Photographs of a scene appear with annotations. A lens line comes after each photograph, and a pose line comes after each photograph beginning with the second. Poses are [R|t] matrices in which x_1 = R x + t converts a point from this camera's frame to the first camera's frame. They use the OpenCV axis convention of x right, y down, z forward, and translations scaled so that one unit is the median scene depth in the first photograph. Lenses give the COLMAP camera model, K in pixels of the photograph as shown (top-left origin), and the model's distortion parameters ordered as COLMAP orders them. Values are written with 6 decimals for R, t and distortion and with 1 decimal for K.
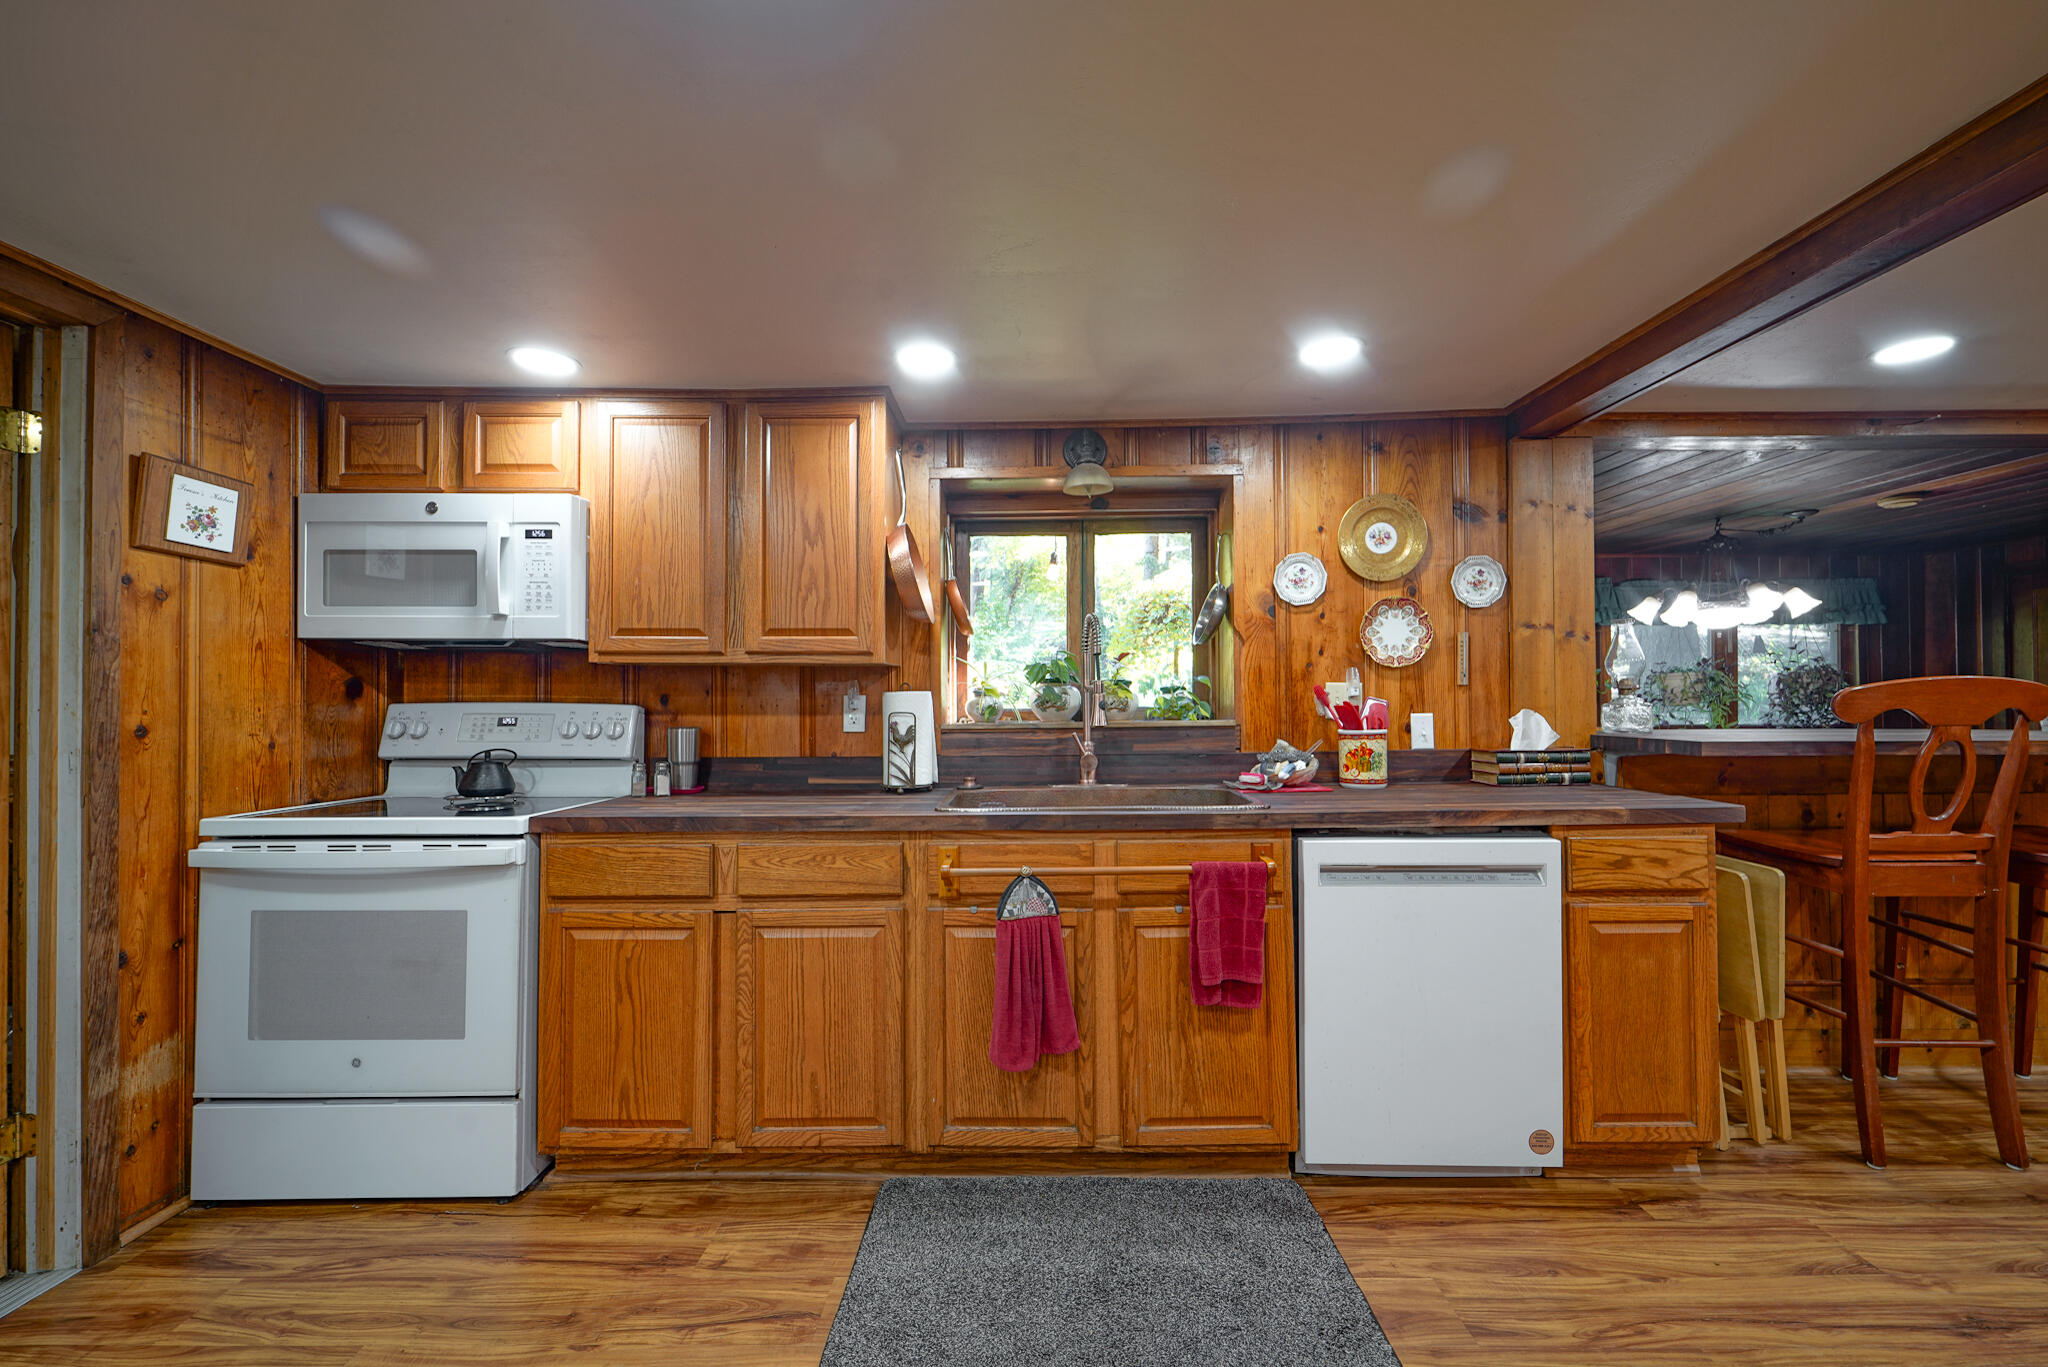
lens RADIAL K [[819.4, 0, 1040.5], [0, 819.4, 688.8], [0, 0, 1]] dist [0.003180, -0.001283]
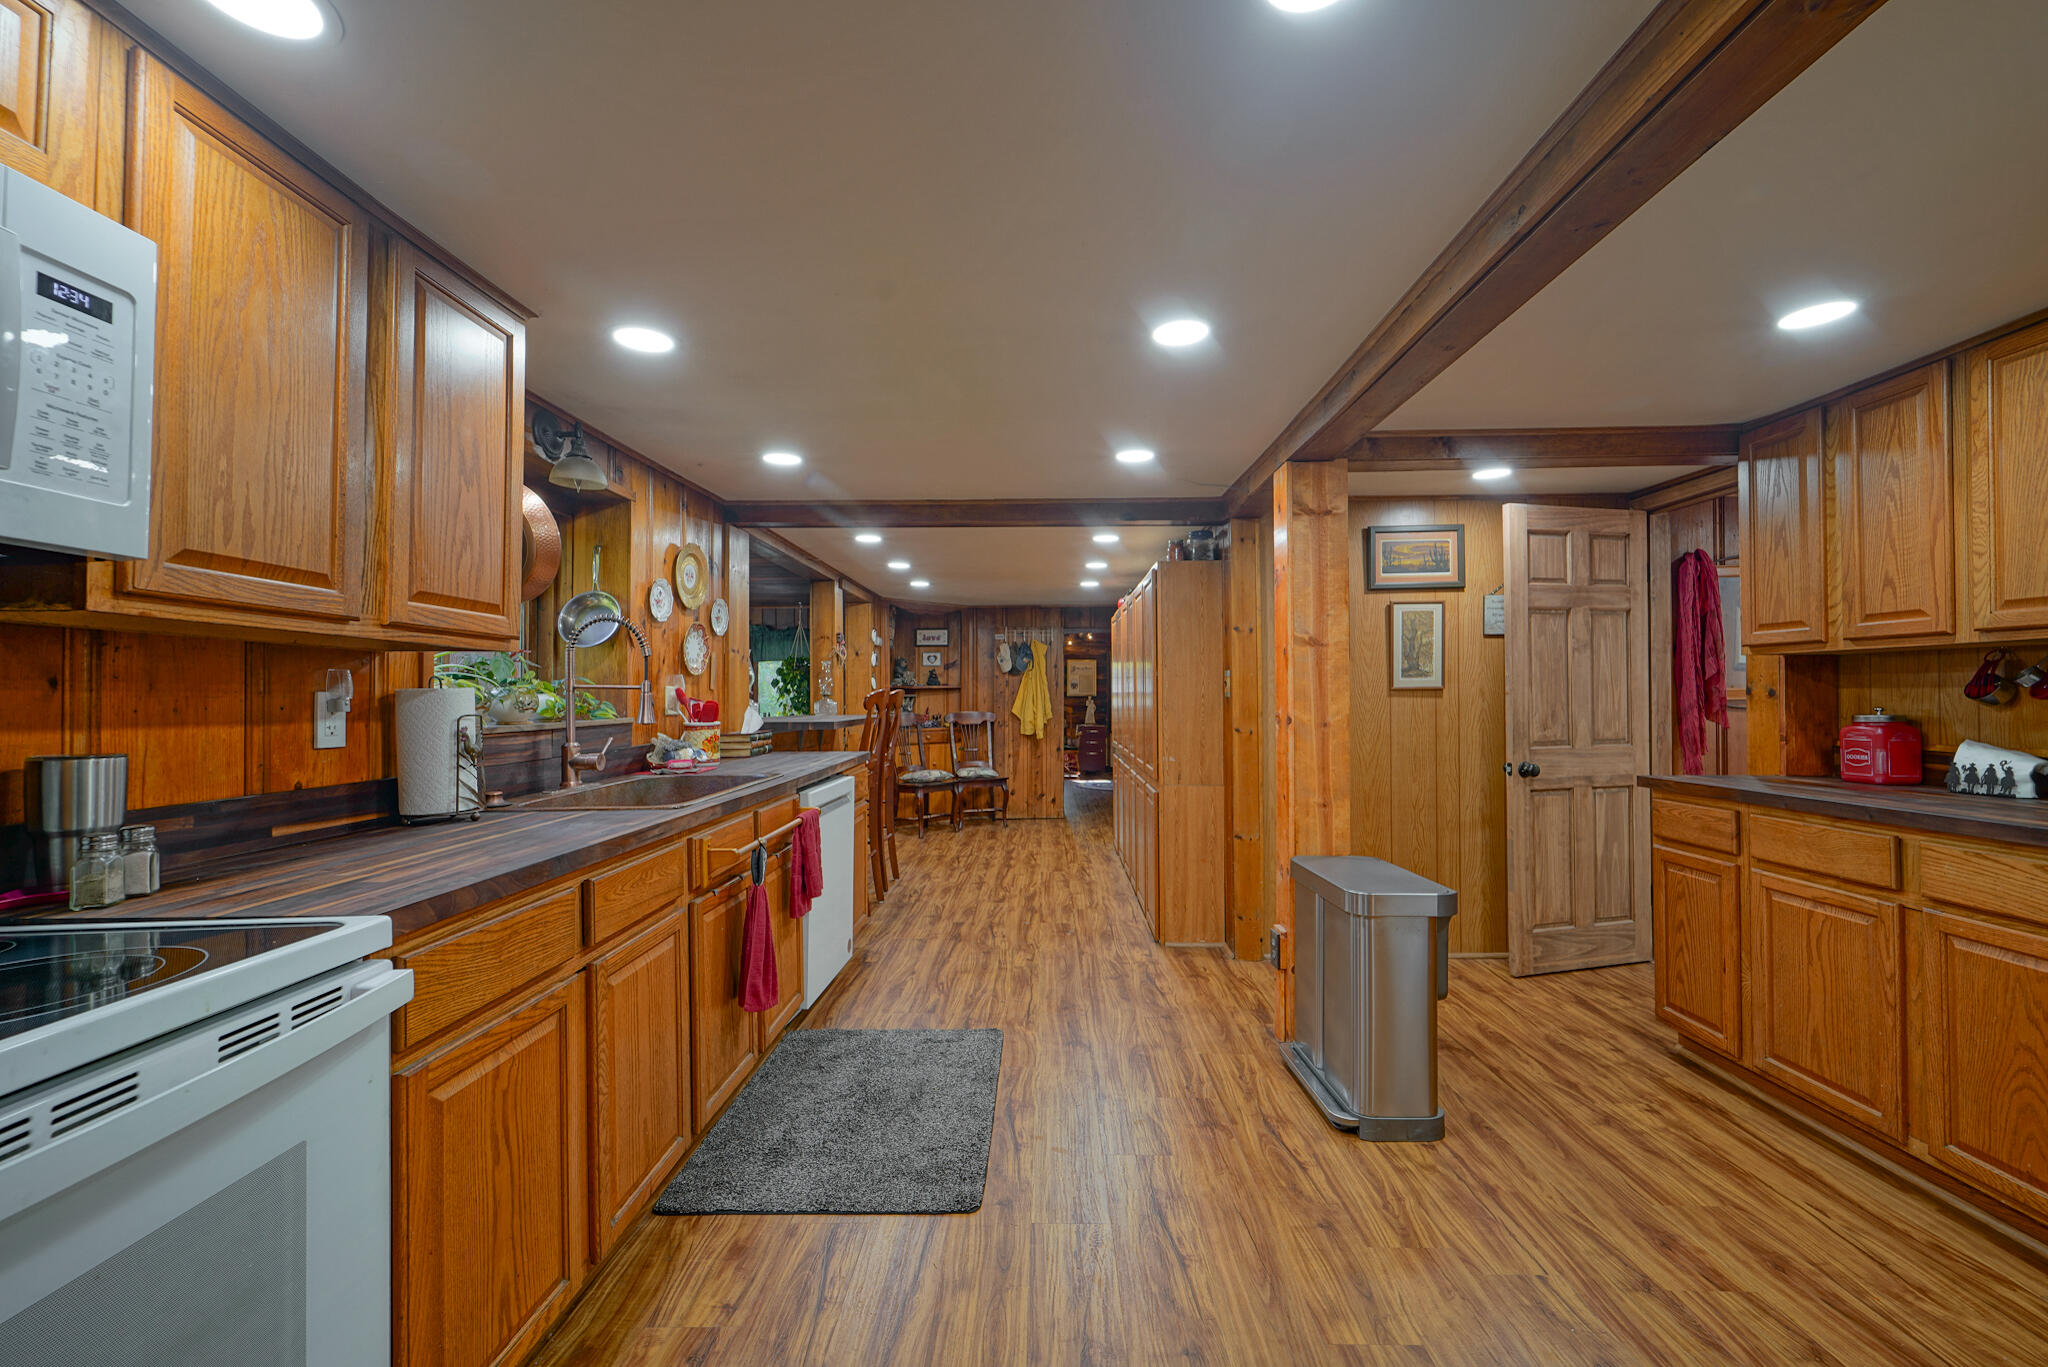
lens RADIAL K [[819.4, 0, 1029.9], [0, 819.4, 686.9], [0, 0, 1]] dist [0.003180, -0.001283]
pose [[0.011505, 0.017601, 0.999779, -1.019674], [-0.009906, 0.999798, -0.017488, 0.011783], [-0.999885, -0.009703, 0.011677, 0.506248]]
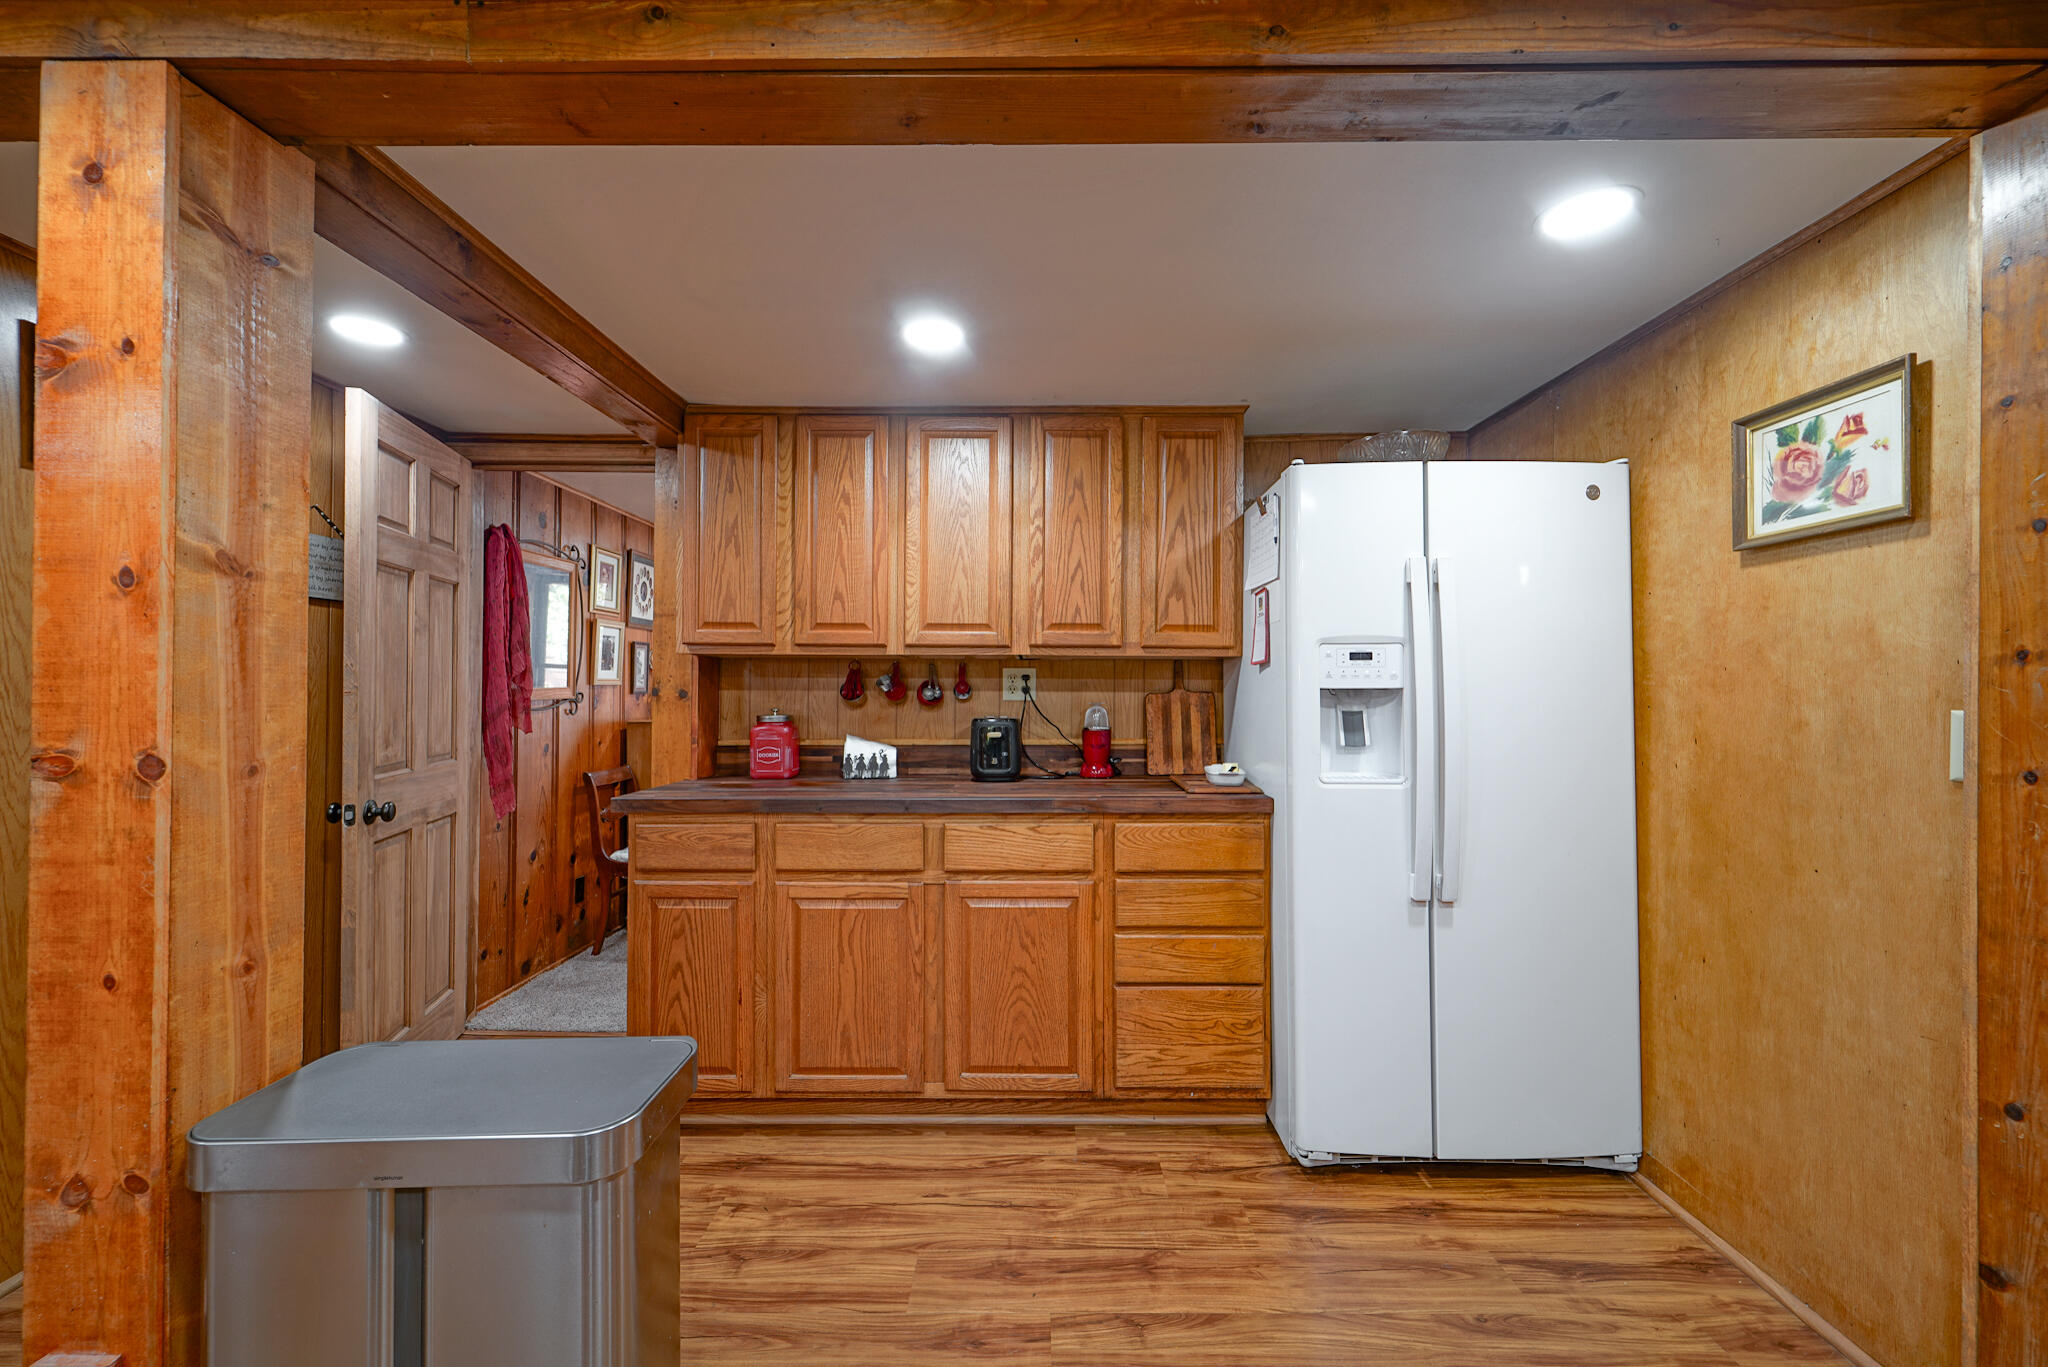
lens RADIAL K [[819.4, 0, 1033.7], [0, 819.4, 685.9], [0, 0, 1]] dist [0.003180, -0.001283]
pose [[-0.999993, 0.002676, -0.002668, -0.252416], [0.002732, 0.999776, -0.021008, 0.002171], [0.002611, -0.021015, -0.999776, 0.586583]]
